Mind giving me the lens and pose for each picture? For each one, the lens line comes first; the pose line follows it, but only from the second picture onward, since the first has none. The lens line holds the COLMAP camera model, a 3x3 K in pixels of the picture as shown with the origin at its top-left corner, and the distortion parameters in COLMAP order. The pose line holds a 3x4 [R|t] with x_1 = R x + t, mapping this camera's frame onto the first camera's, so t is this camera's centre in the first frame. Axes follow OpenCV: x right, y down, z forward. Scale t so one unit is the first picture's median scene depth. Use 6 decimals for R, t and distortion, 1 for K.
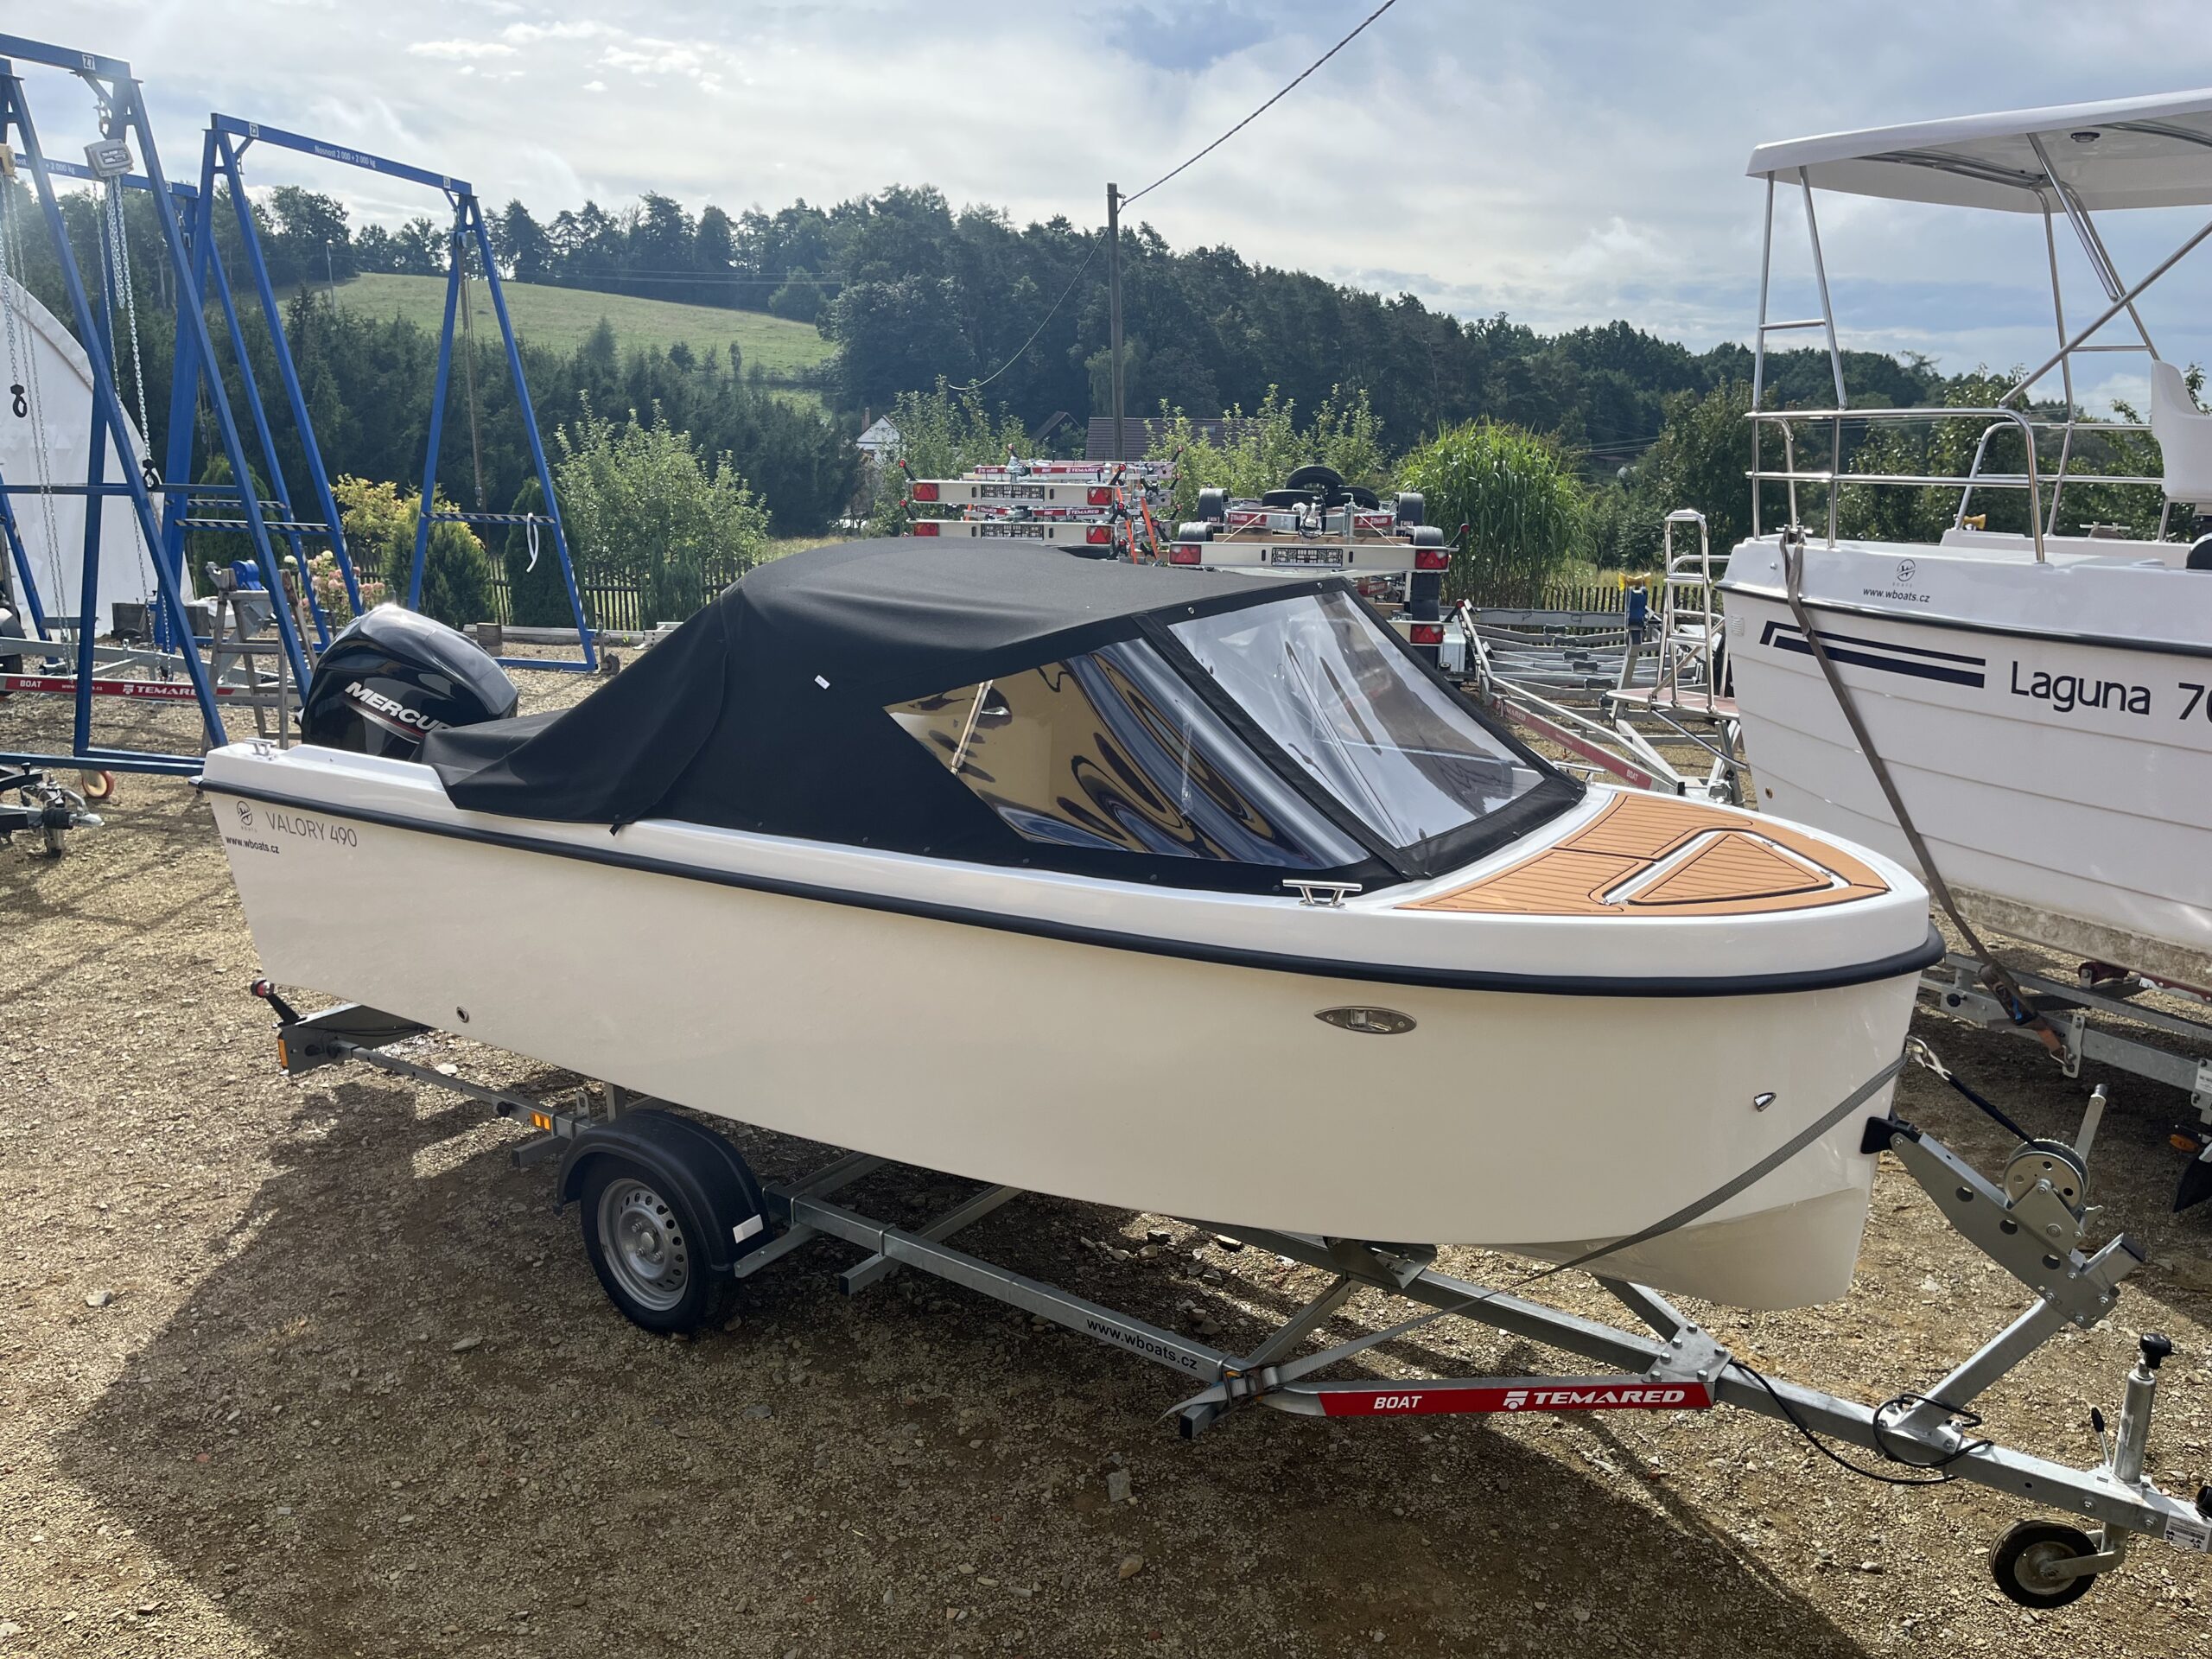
lens RADIAL K [[1632.0, 0, 1126.4], [0, 1632.0, 834.6], [0, 0, 1]] dist [0.110008, -0.149688]
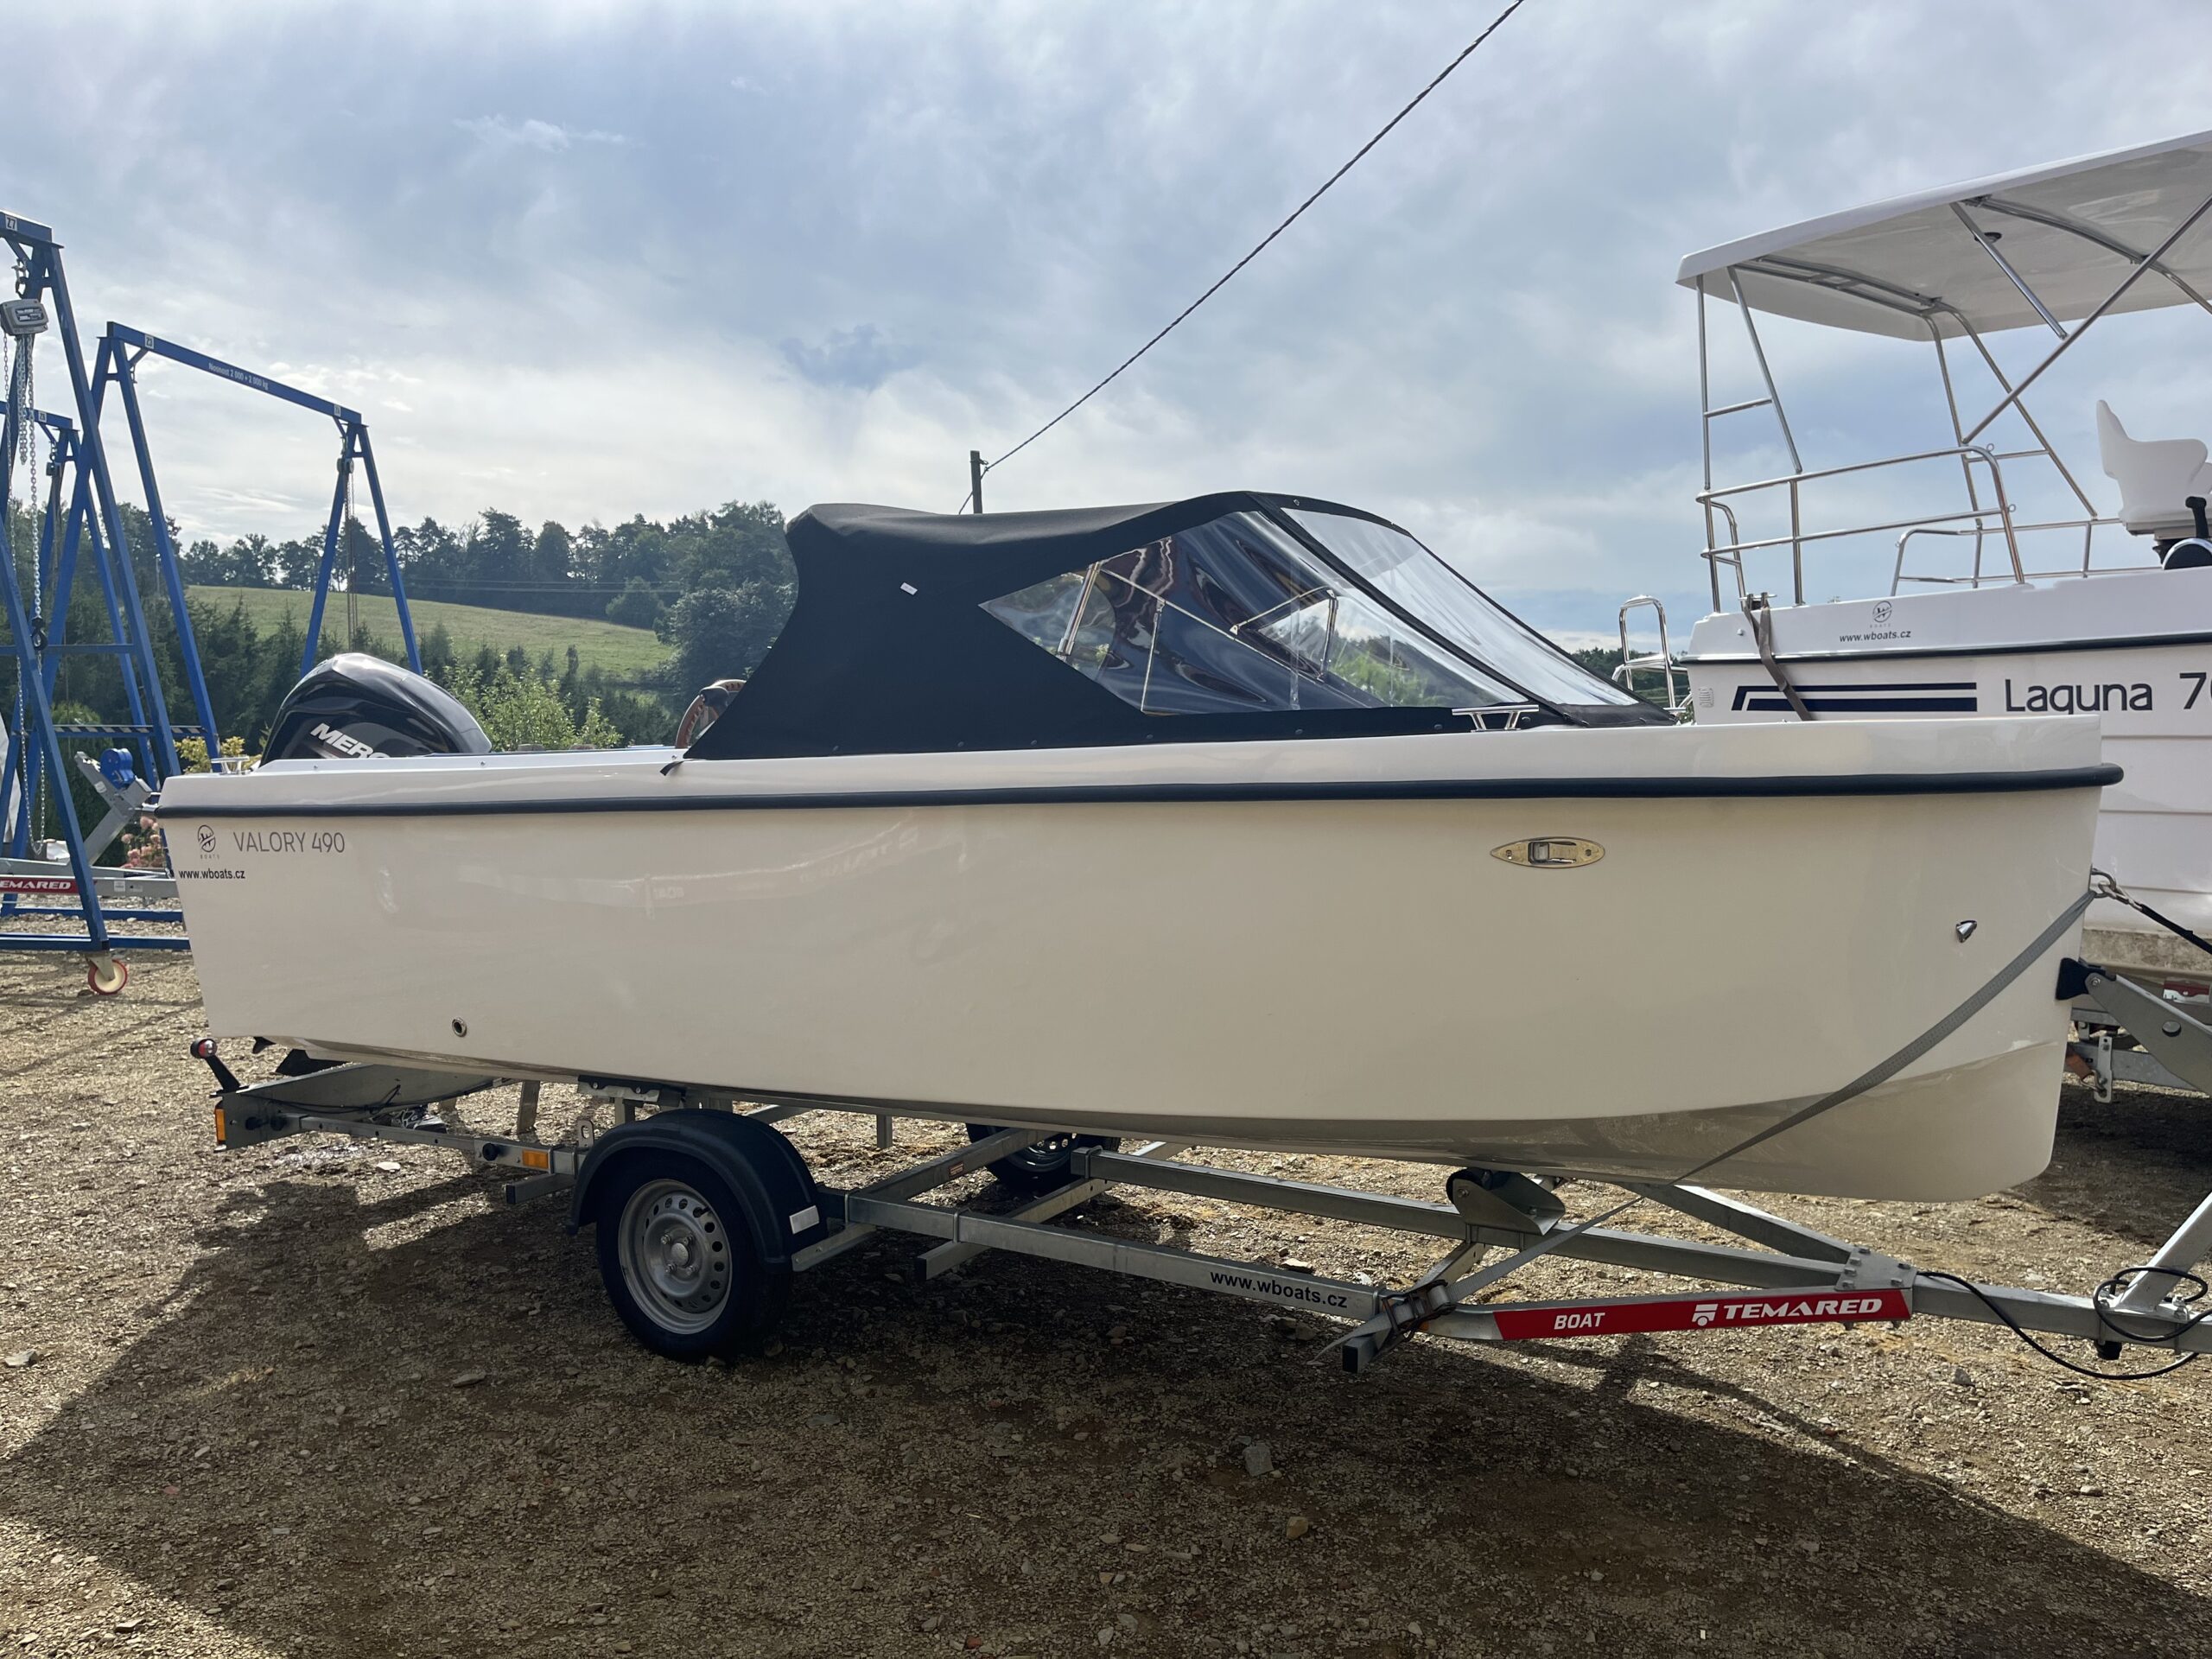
lens RADIAL K [[1633.1, 0, 1092.4], [0, 1633.1, 843.9], [0, 0, 1]] dist [0.106604, -0.145947]
pose [[0.996458, -0.017071, 0.082335, -0.141273], [0.031085, 0.984595, -0.172066, 0.194042], [-0.078130, 0.174016, 0.981638, 0.073535]]
